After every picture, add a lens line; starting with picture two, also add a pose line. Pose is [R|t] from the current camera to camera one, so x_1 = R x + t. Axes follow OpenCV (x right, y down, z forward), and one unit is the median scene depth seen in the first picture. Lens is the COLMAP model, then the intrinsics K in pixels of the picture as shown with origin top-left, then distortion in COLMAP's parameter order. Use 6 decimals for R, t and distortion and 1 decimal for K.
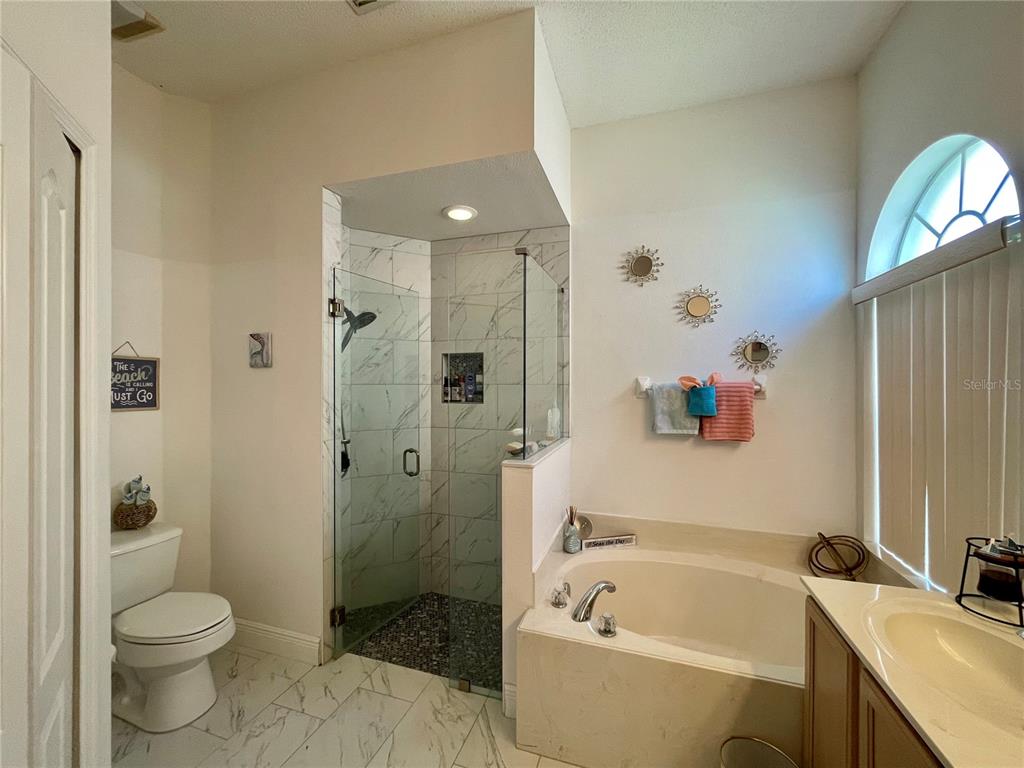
lens RADIAL K [[412.5, 0, 511.4], [0, 412.5, 383.4], [0, 0, 1]] dist [-0.002620, 0.000669]
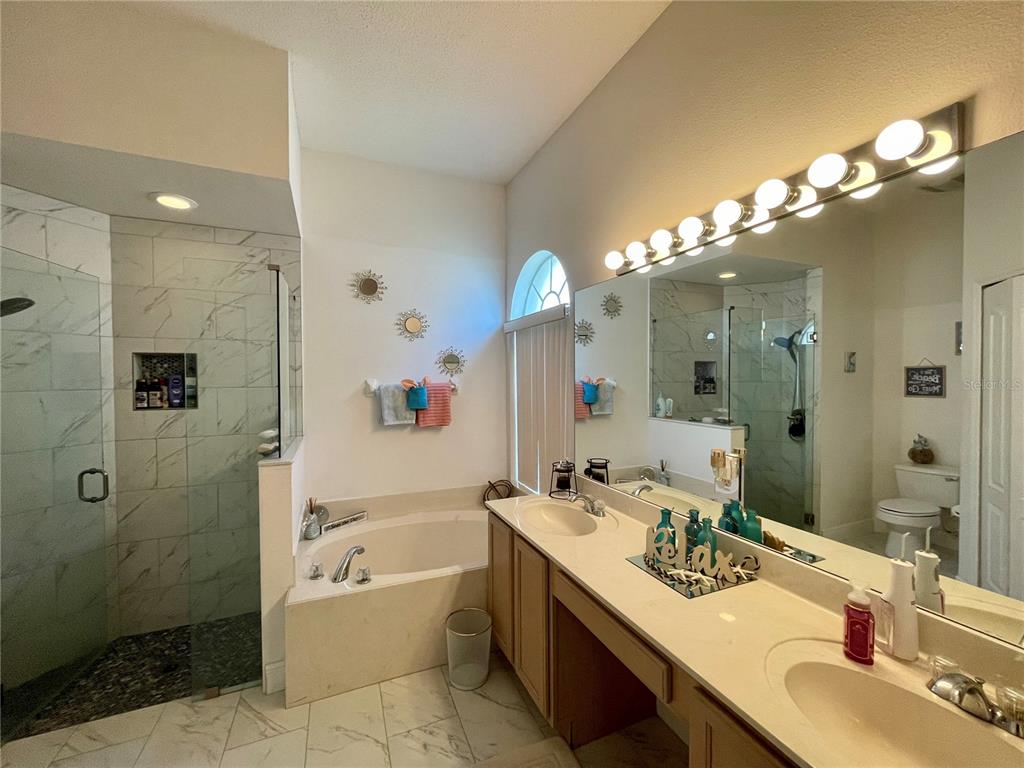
lens RADIAL K [[412.5, 0, 511.4], [0, 412.5, 383.4], [0, 0, 1]] dist [-0.002620, 0.000669]
pose [[0.747496, -0.015447, 0.664087, -0.179620], [0.005749, 0.999843, 0.016785, -0.022282], [-0.664242, -0.008729, 0.747467, -0.176769]]
